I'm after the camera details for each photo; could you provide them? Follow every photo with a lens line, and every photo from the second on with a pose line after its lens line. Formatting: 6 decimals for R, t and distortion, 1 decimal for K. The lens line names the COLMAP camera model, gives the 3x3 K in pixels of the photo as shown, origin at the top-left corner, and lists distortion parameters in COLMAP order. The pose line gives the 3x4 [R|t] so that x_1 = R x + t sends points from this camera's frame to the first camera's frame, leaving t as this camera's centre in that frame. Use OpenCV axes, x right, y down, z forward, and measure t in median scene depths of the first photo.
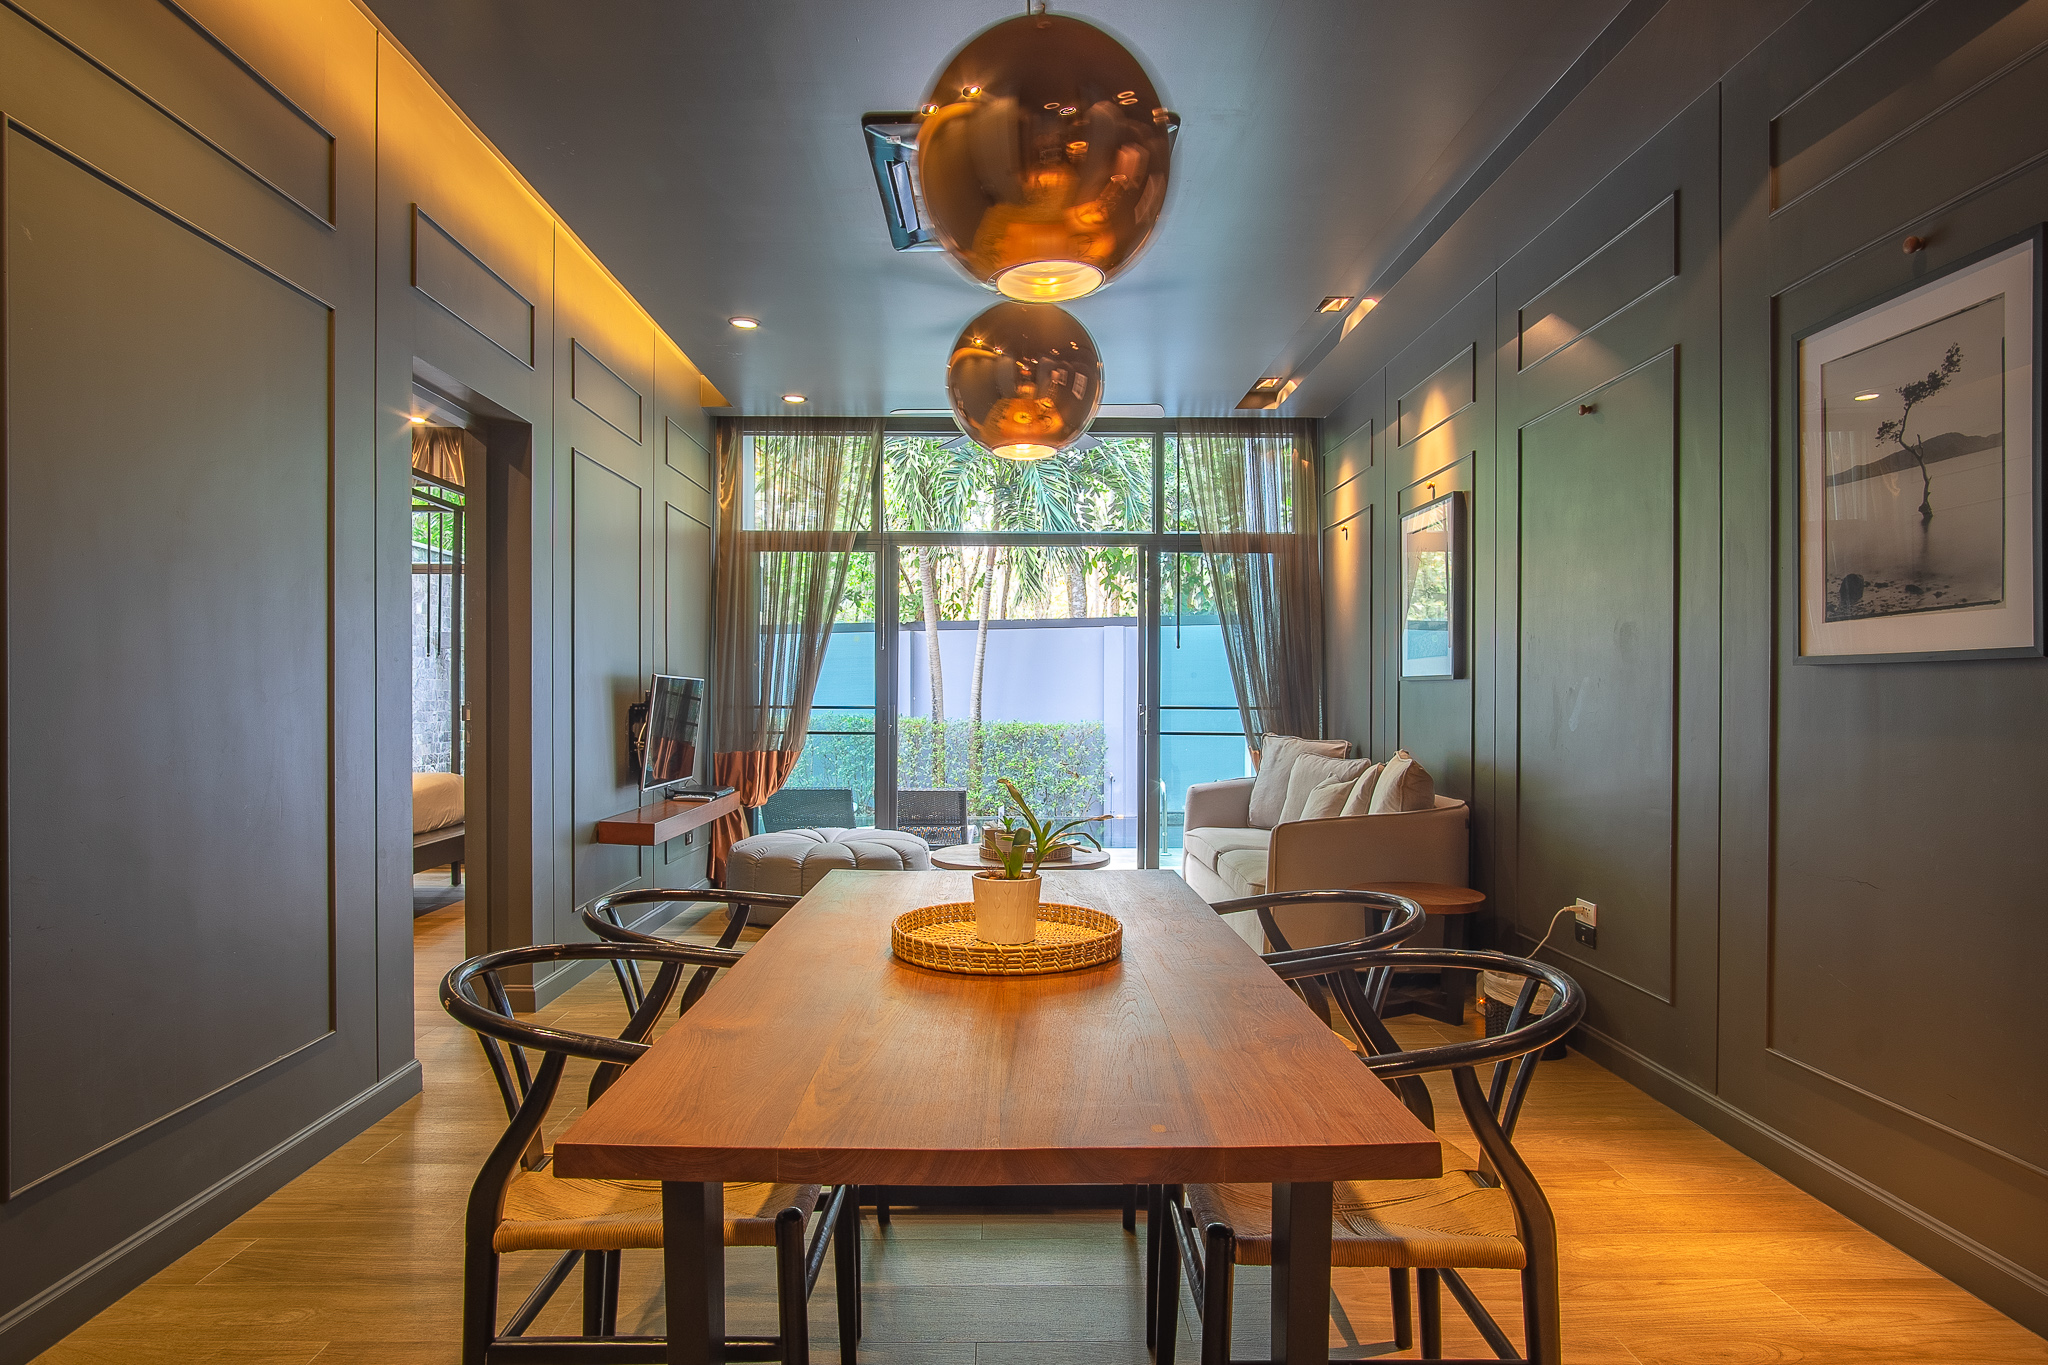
lens RADIAL K [[1109.5, 0, 1014.4], [0, 1109.5, 694.8], [0, 0, 1]] dist [-0.014061, 0.005145]
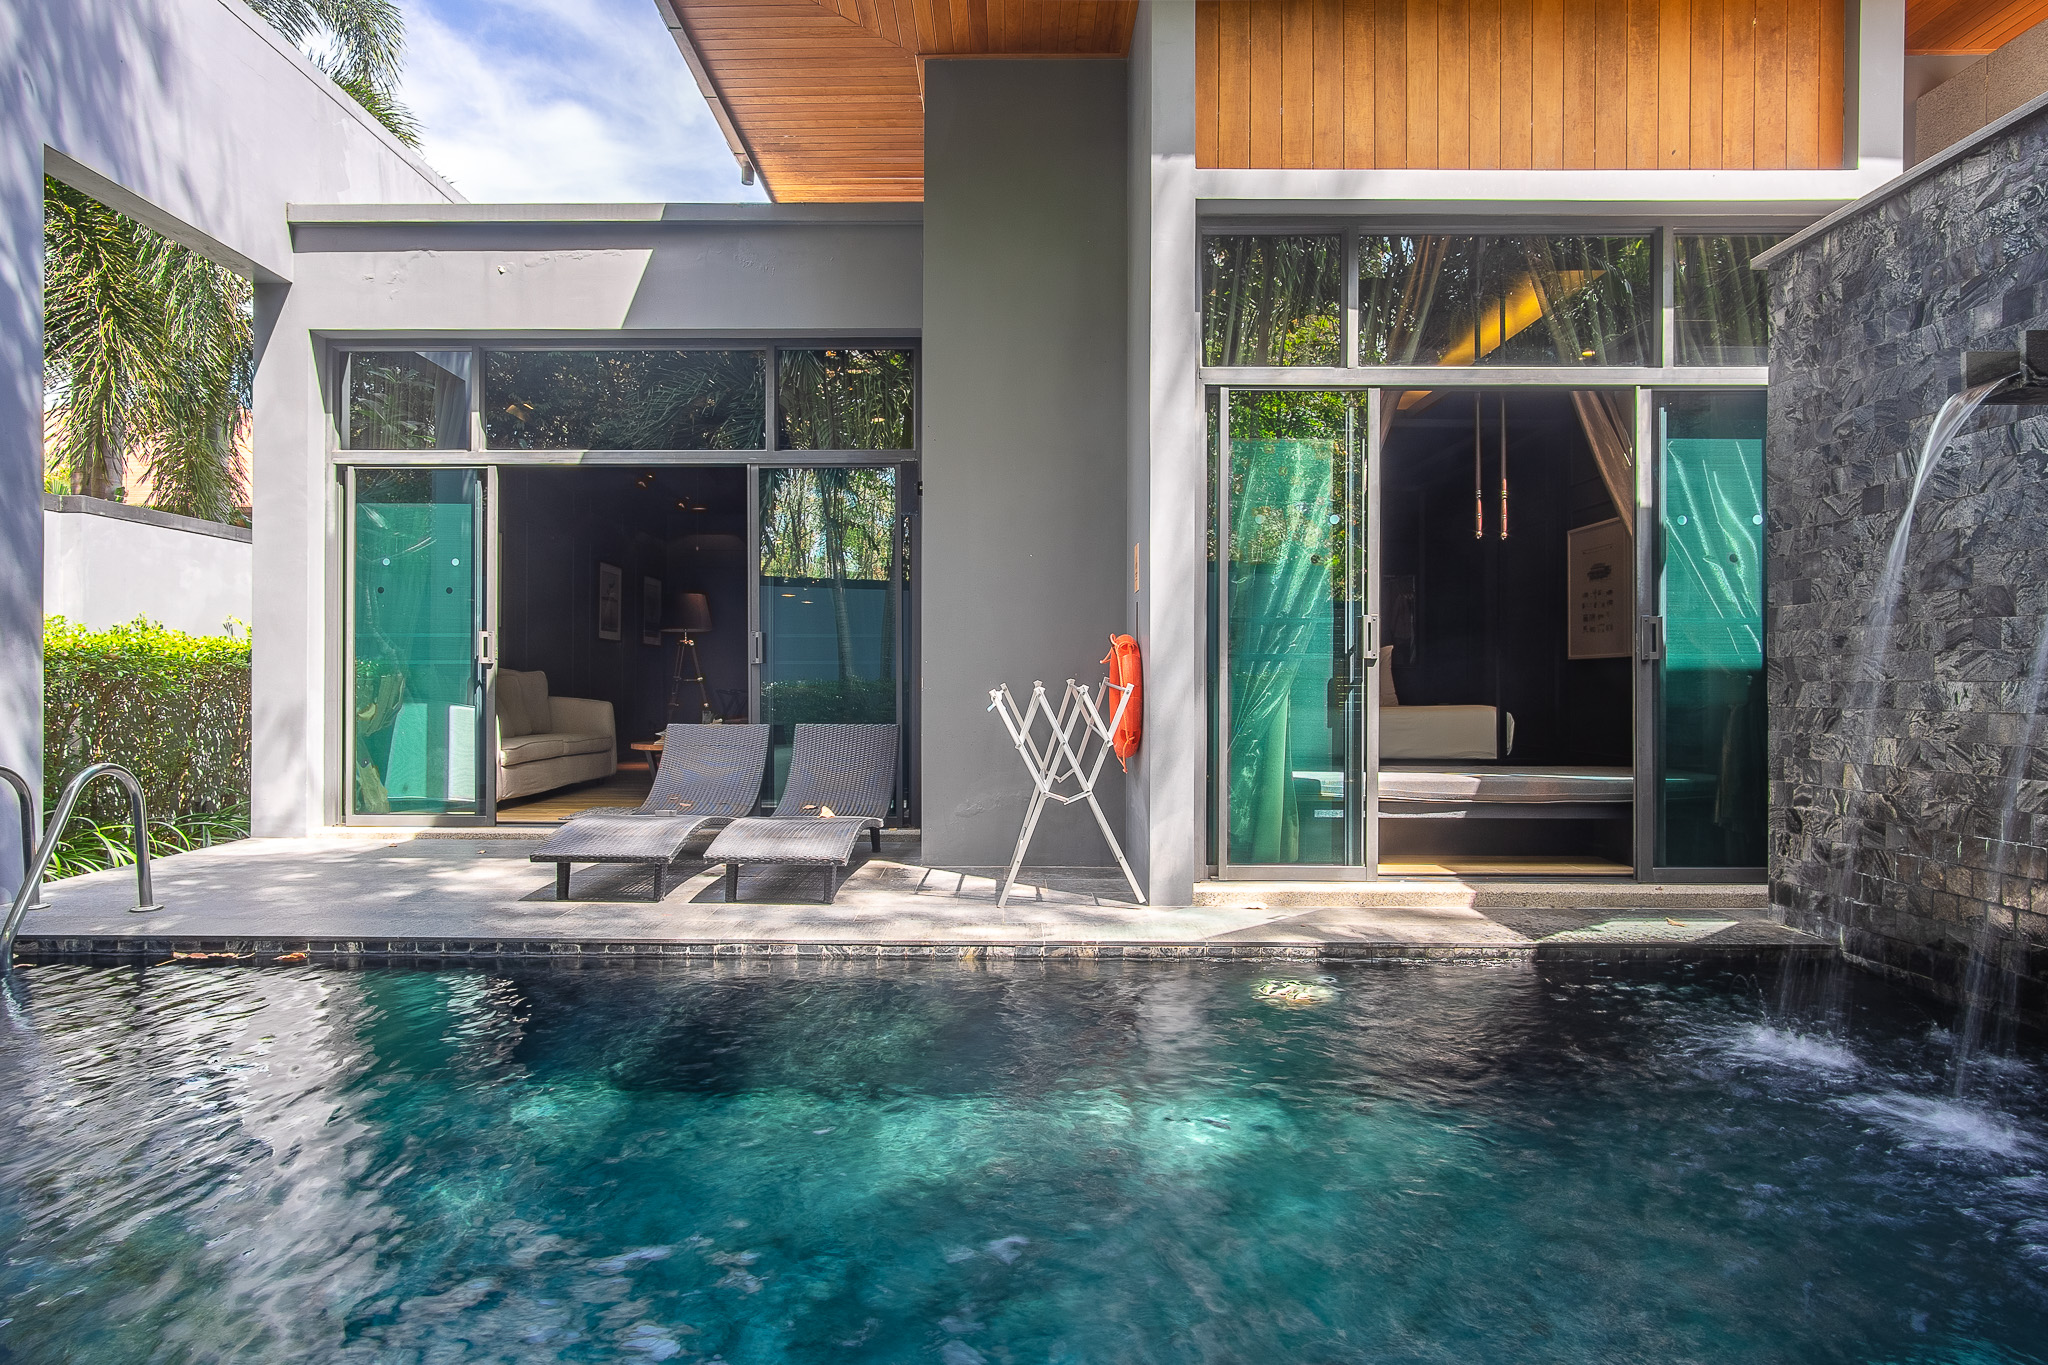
lens RADIAL K [[1109.5, 0, 1009.5], [0, 1109.5, 684.2], [0, 0, 1]] dist [-0.014061, 0.005145]
pose [[-0.999722, -0.003850, 0.023246, -0.360584], [-0.003906, 0.999990, -0.002370, 0.056876], [-0.023237, -0.002460, -0.999727, 2.016097]]
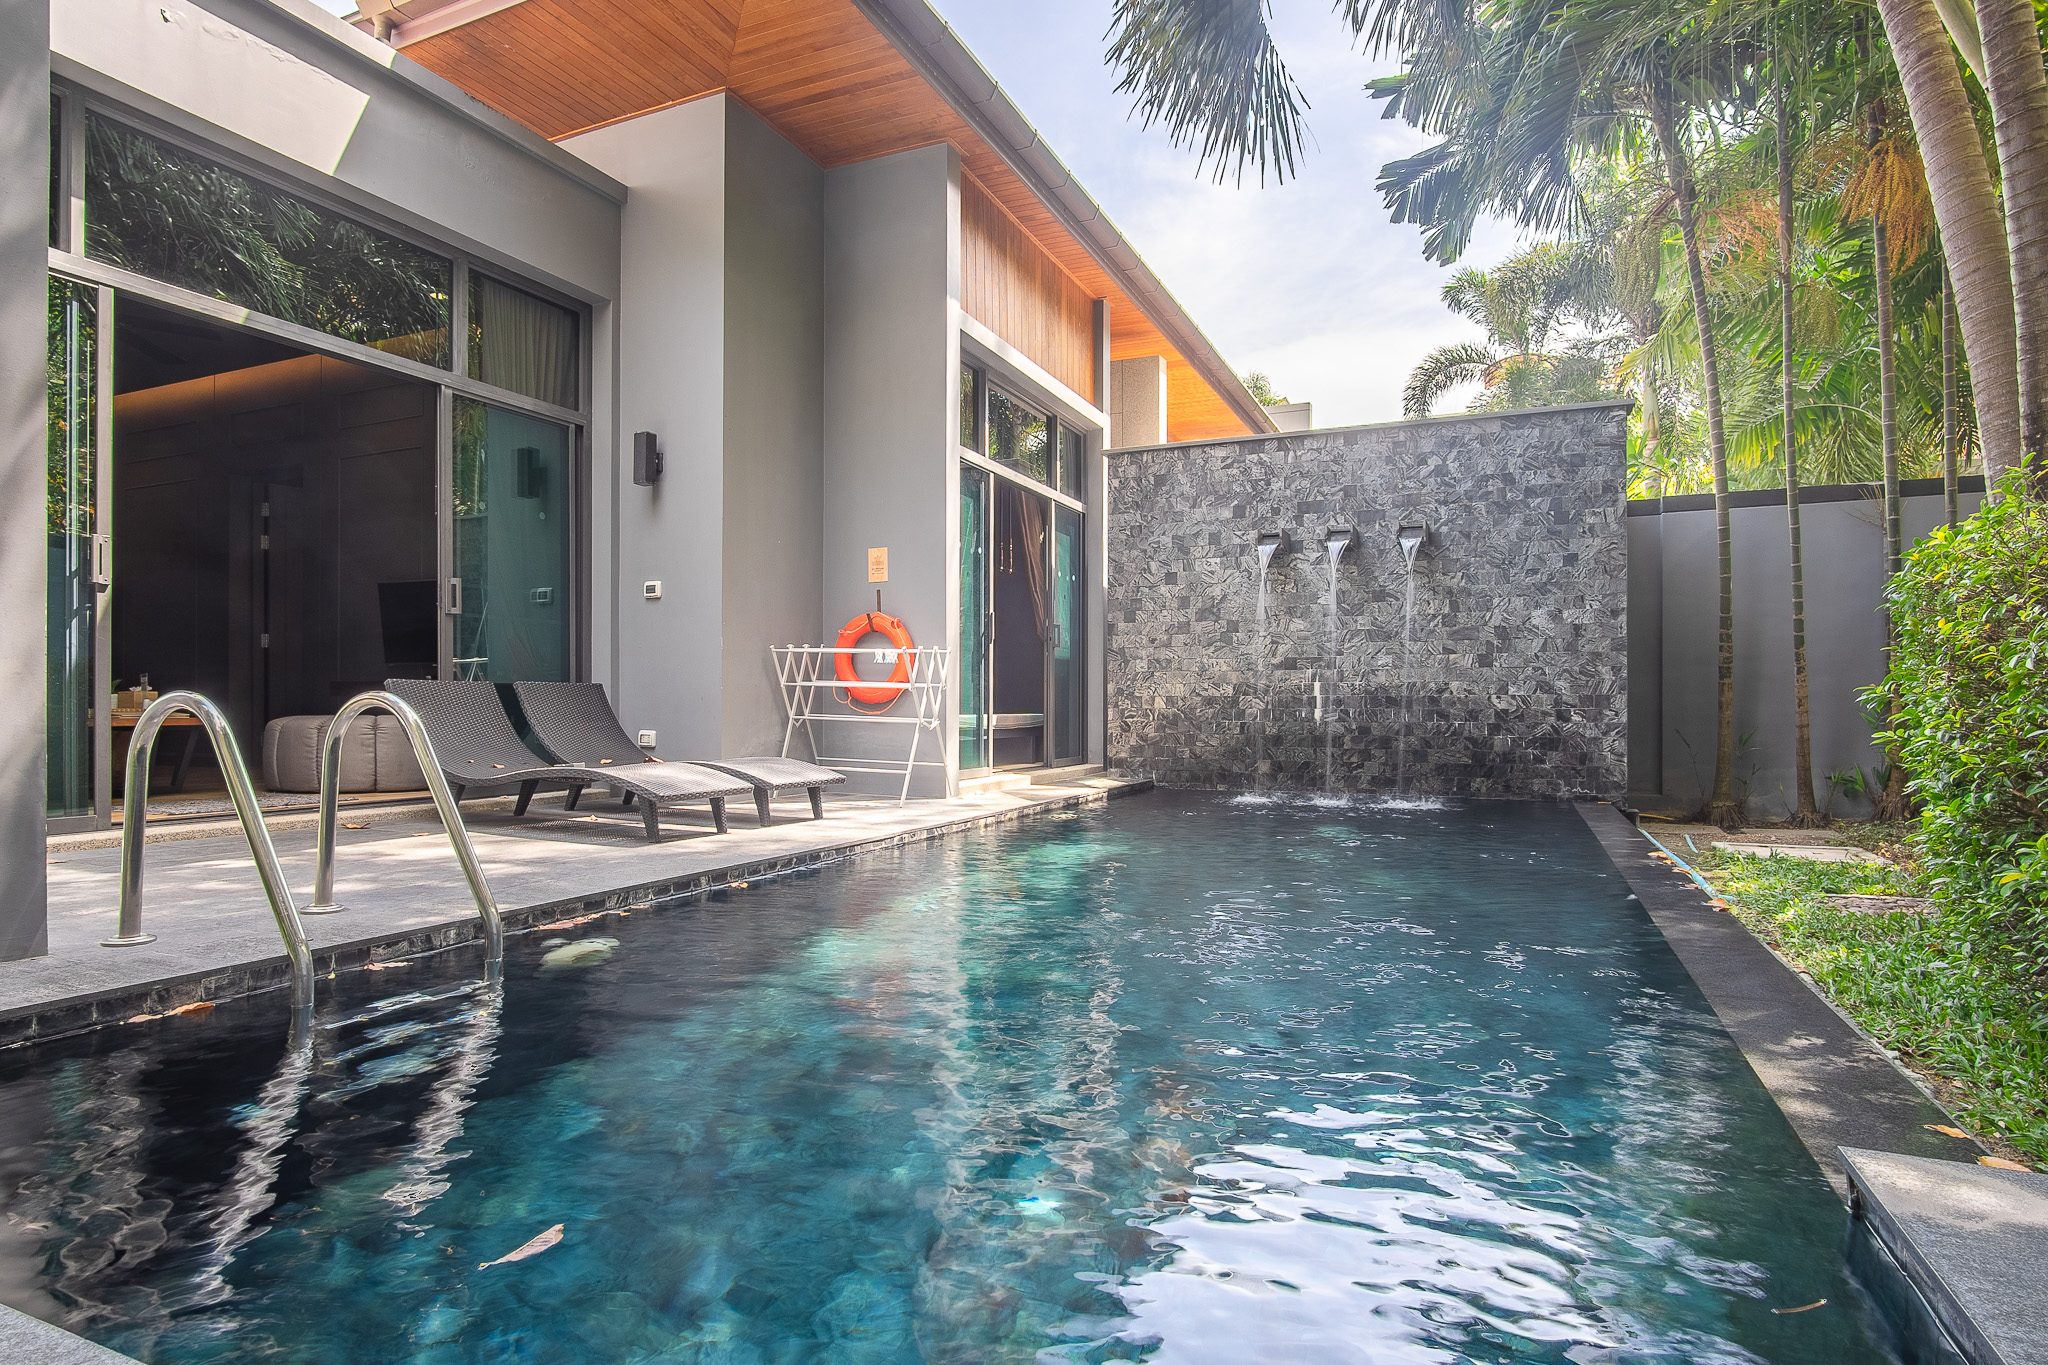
lens RADIAL K [[1109.5, 0, 1040.8], [0, 1109.5, 694.3], [0, 0, 1]] dist [-0.014061, 0.005145]
pose [[-0.405969, -0.009677, -0.913836, 0.463075], [-0.000414, 0.999946, -0.010405, 0.107855], [0.913887, -0.003846, -0.405951, 1.818573]]
